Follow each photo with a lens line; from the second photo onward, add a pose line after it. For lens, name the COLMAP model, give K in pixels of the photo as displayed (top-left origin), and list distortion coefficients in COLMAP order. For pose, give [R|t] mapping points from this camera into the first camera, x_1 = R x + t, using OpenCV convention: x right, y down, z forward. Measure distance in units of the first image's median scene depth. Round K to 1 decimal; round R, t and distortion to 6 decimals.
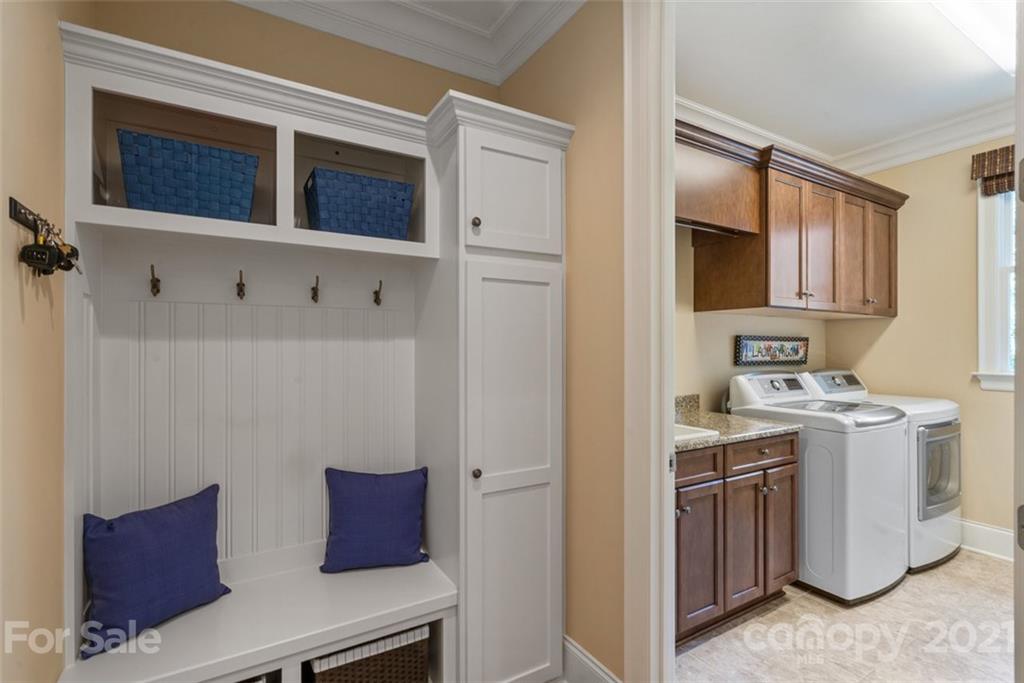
lens RADIAL K [[467.1, 0, 506.0], [0, 467.1, 347.6], [0, 0, 1]] dist [-0.002960, 0.000116]
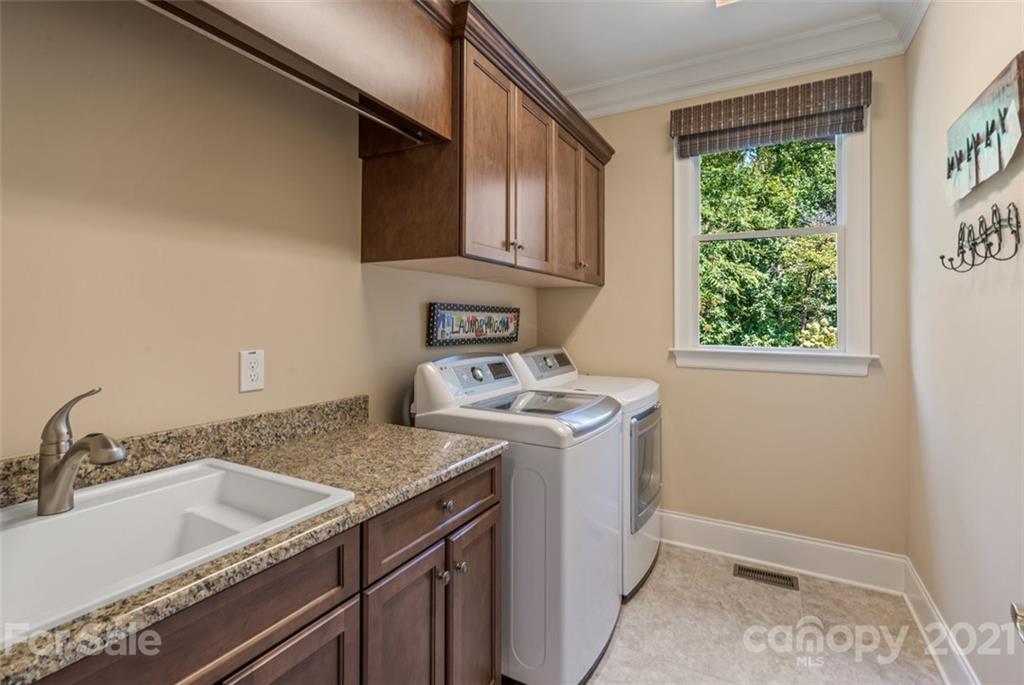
lens RADIAL K [[476.1, 0, 509.2], [0, 476.1, 319.1], [0, 0, 1]] dist [-0.032543, -0.000032]
pose [[0.856143, 0.004790, 0.516717, 0.250092], [-0.003590, 0.999988, -0.003320, -0.000062], [-0.516727, 0.000988, 0.856150, 0.366290]]
